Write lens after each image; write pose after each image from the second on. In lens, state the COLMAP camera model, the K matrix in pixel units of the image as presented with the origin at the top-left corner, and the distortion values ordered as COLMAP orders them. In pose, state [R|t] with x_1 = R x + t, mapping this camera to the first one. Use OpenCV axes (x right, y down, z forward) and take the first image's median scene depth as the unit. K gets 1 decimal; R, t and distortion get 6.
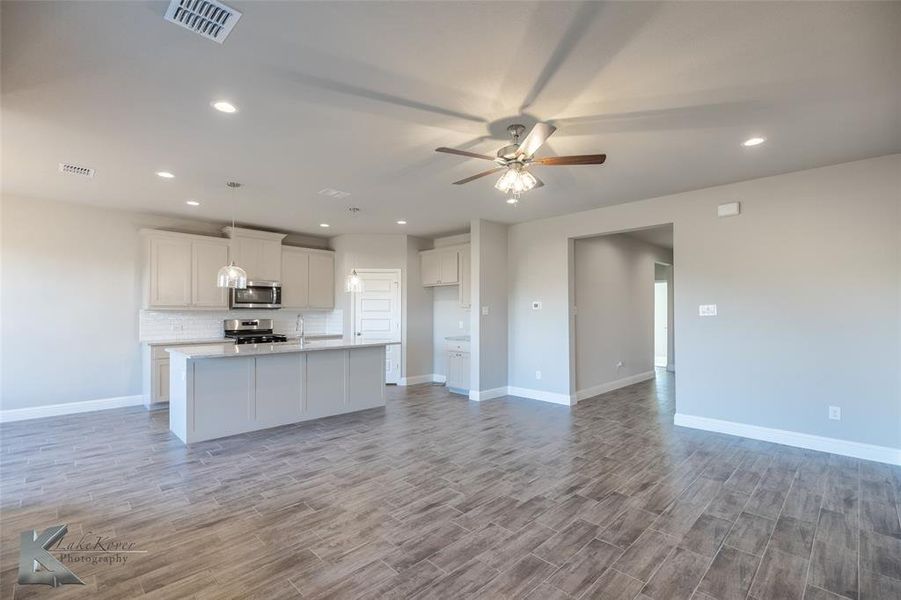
lens RADIAL K [[406.7, 0, 444.5], [0, 406.7, 311.6], [0, 0, 1]] dist [0.007704, -0.000617]
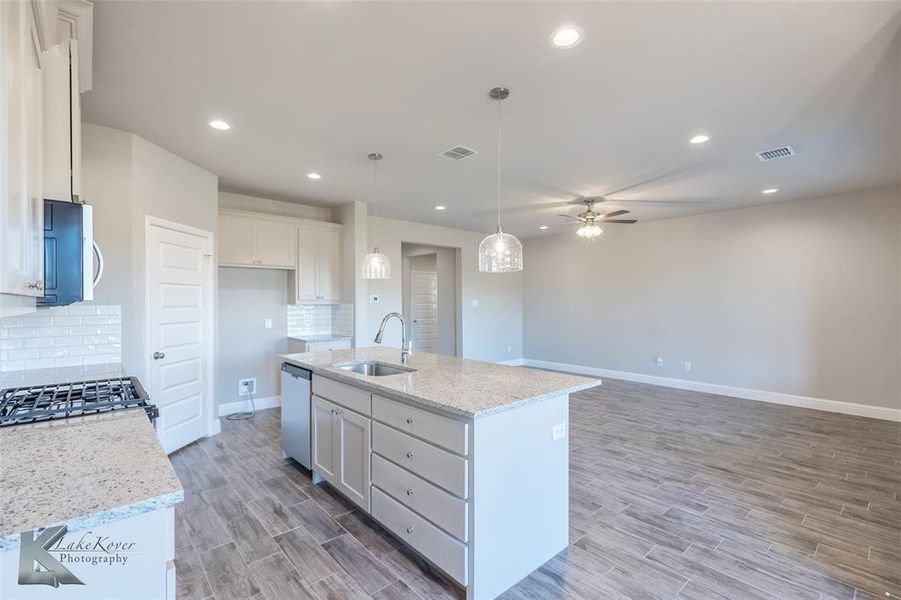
lens RADIAL K [[406.7, 0, 459.4], [0, 406.7, 301.6], [0, 0, 1]] dist [0.007704, -0.000617]
pose [[0.039081, -0.002762, 0.999232, -1.633163], [-0.000076, 0.999996, 0.002767, -0.022563], [-0.999236, -0.000184, 0.039081, 1.529803]]
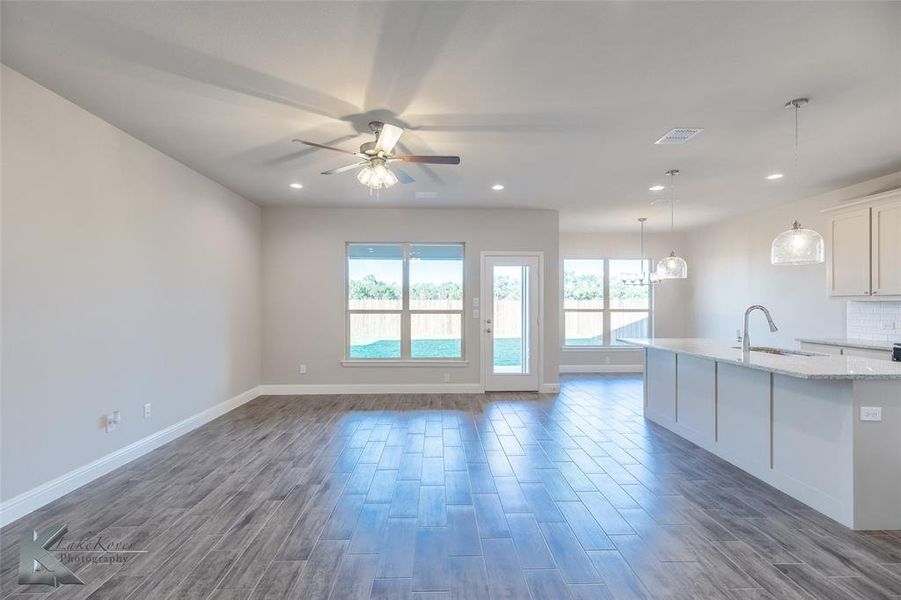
lens RADIAL K [[406.7, 0, 443.6], [0, 406.7, 304.8], [0, 0, 1]] dist [0.007704, -0.000617]
pose [[-0.682791, -0.001678, -0.730612, 0.838918], [-0.000015, 0.999997, -0.002282, 0.009306], [0.730614, -0.001547, -0.682789, 1.884949]]
